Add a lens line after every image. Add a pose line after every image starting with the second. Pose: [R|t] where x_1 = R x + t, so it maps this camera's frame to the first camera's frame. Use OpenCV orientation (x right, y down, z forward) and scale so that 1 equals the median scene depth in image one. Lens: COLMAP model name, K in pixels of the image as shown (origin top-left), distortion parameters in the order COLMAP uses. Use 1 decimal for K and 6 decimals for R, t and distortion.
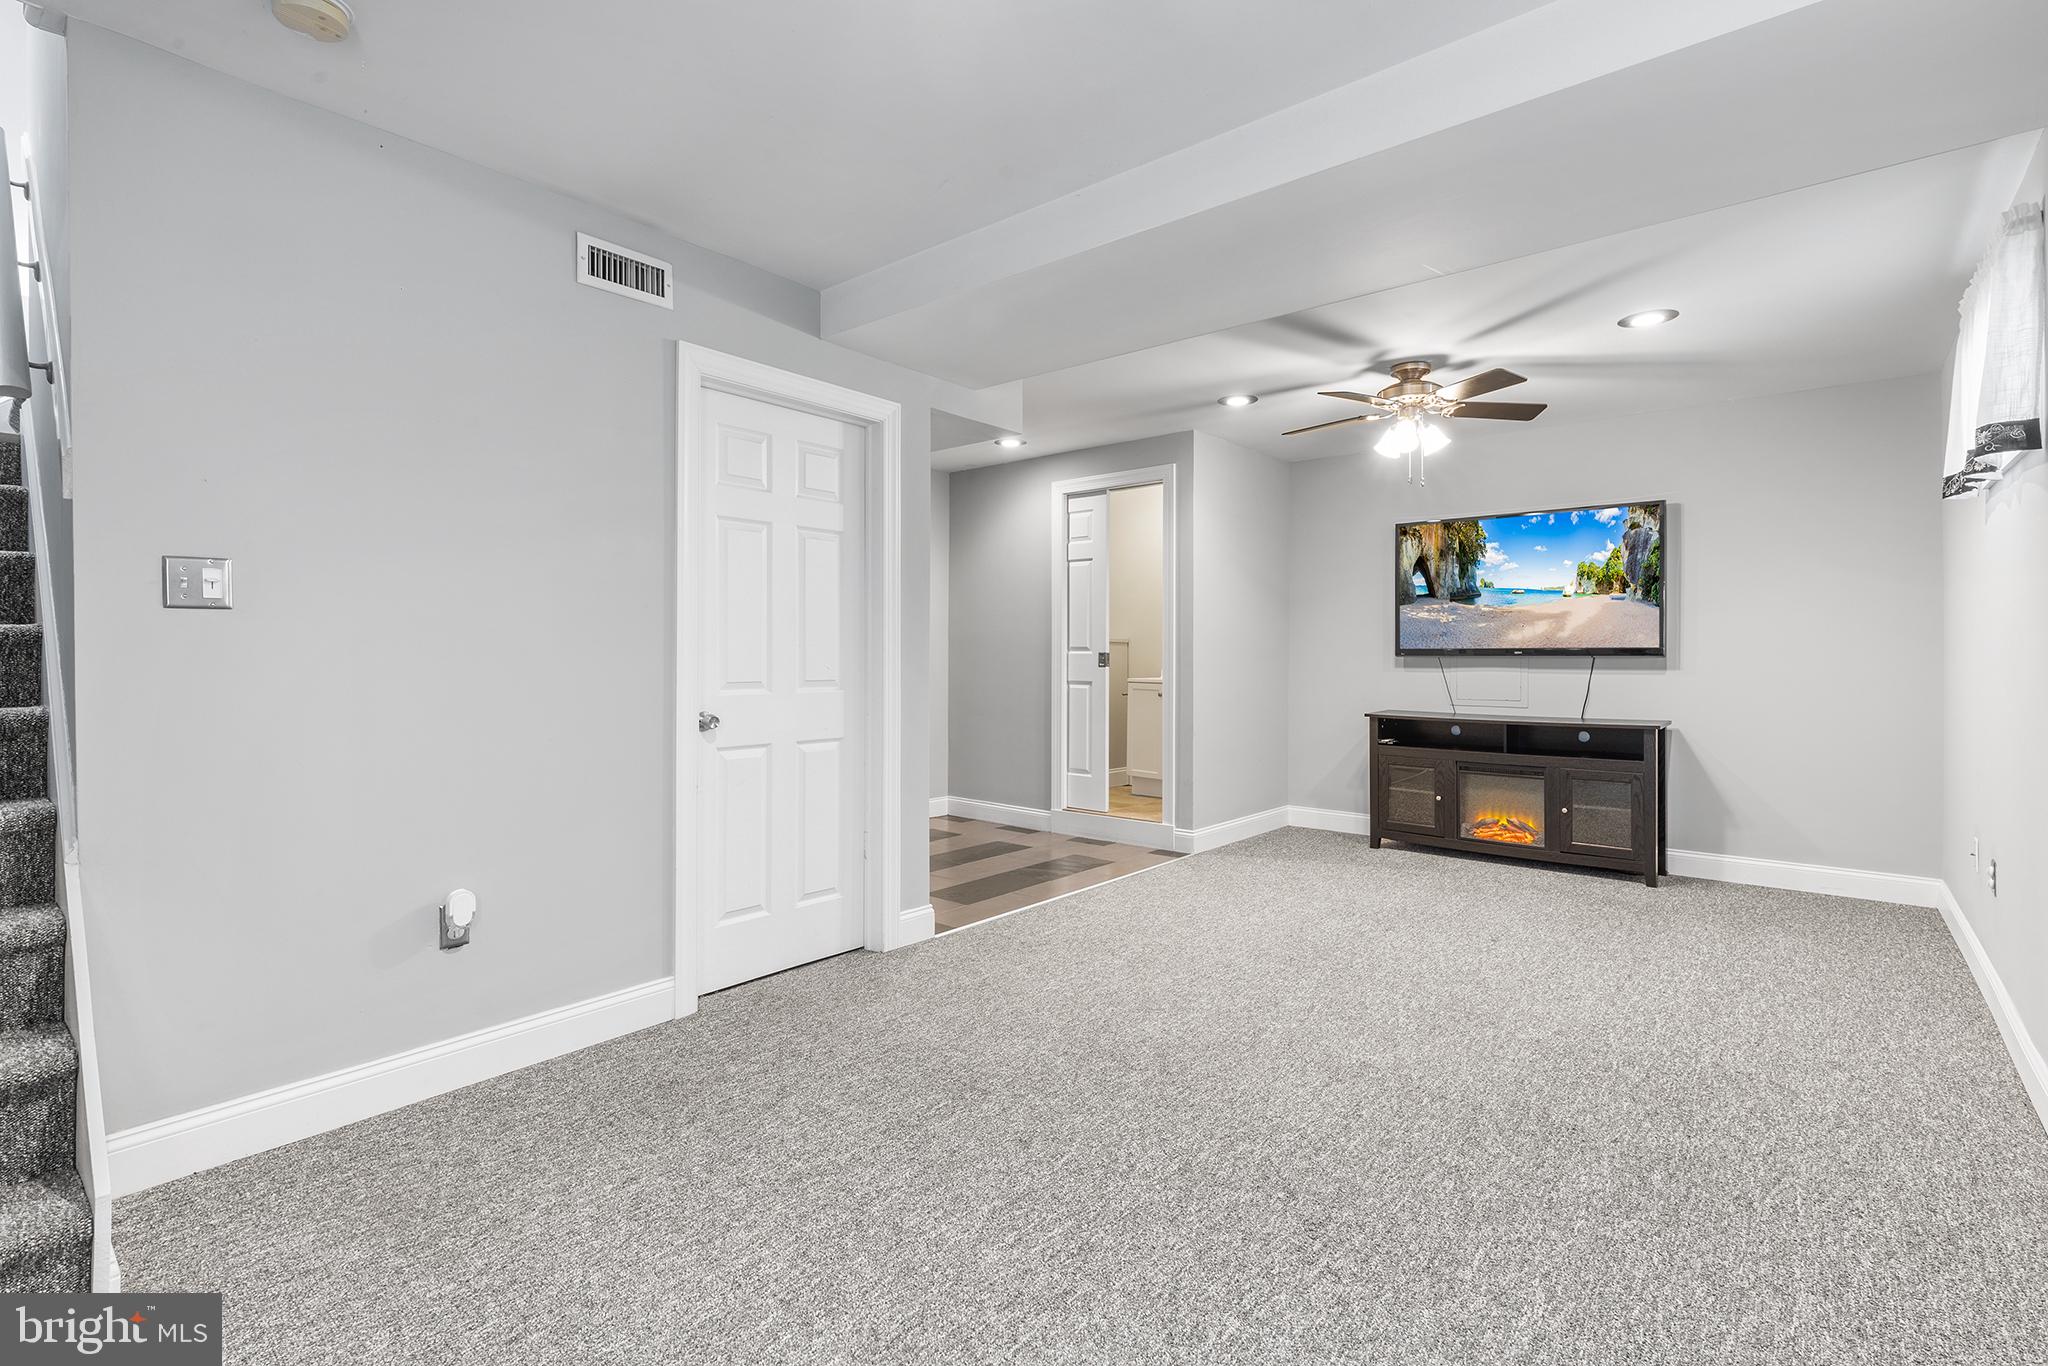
lens RADIAL K [[939.0, 0, 1031.6], [0, 939.0, 679.0], [0, 0, 1]] dist [0.002806, 0.000412]
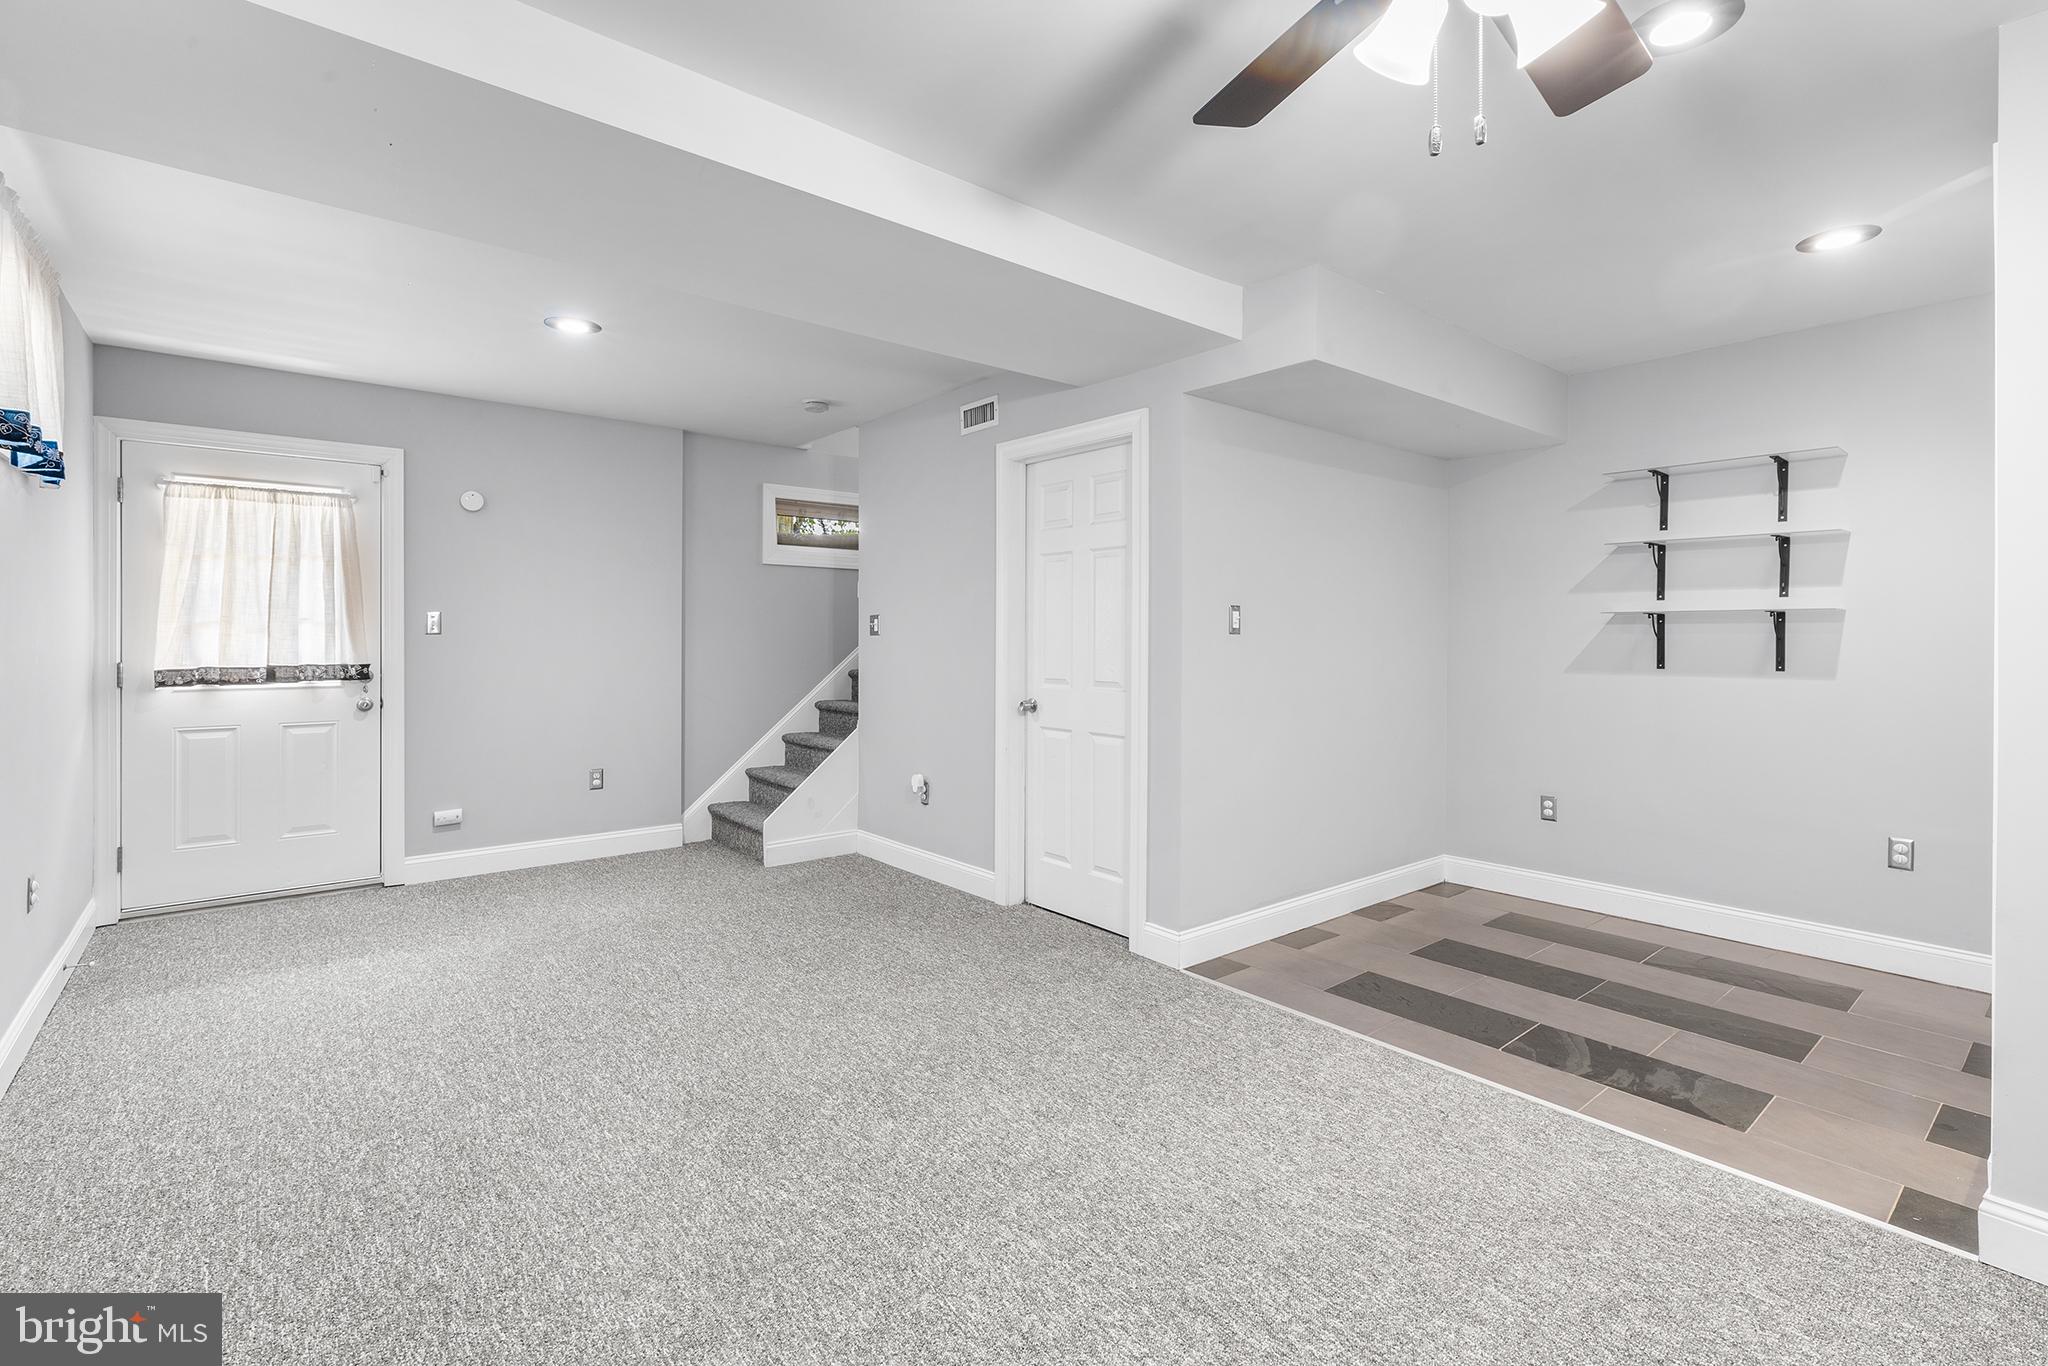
lens RADIAL K [[927.6, 0, 1024.1], [0, 927.6, 661.9], [0, 0, 1]] dist [0.002917, 0.000067]
pose [[-0.182083, 0.022220, -0.983032, 1.064799], [-0.029505, 0.999171, 0.028050, -0.061933], [0.982840, 0.034112, -0.181276, 1.325068]]
